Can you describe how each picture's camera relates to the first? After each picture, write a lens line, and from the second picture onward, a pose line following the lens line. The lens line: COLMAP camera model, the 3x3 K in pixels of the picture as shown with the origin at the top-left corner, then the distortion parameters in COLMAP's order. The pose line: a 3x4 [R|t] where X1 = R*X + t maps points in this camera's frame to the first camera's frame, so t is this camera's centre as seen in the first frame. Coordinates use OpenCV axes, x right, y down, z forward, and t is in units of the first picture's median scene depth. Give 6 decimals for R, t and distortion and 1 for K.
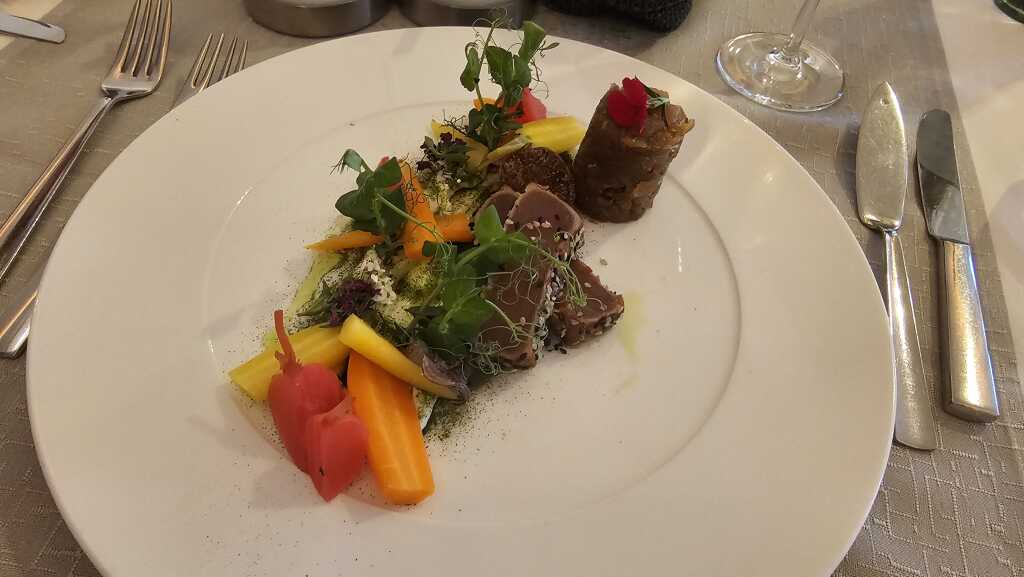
lens RADIAL K [[720.7, 0, 512.3], [0, 720.7, 290.0], [0, 0, 1]] dist [-0.006415, -0.001884]
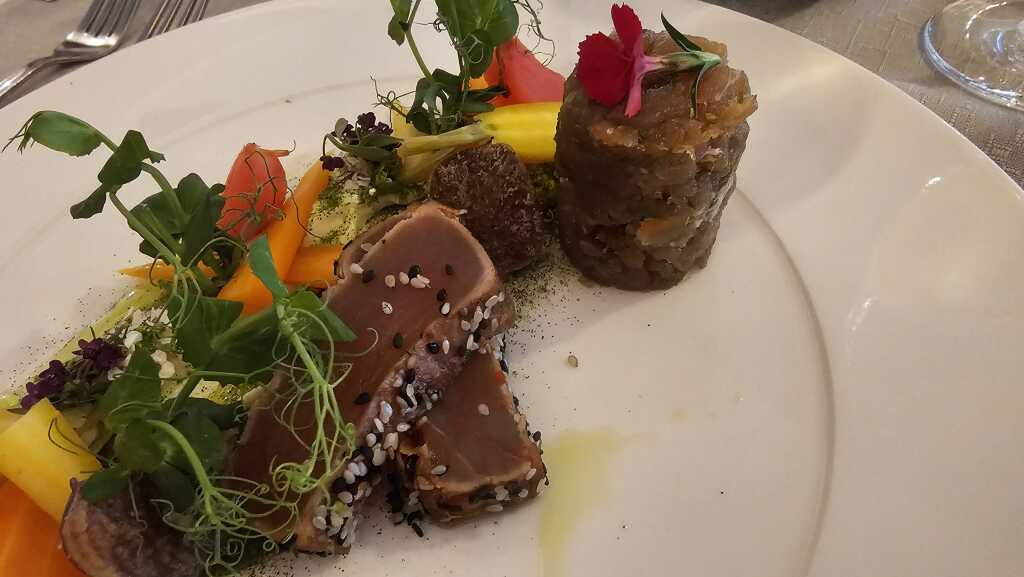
lens RADIAL K [[720.7, 0, 511.6], [0, 720.7, 285.1], [0, 0, 1]] dist [-0.006415, -0.001884]
pose [[0.936906, 0.118507, -0.328882, 0.251632], [-0.131980, 0.991073, -0.018863, -0.078135], [0.323711, 0.061078, 0.944183, 0.474938]]
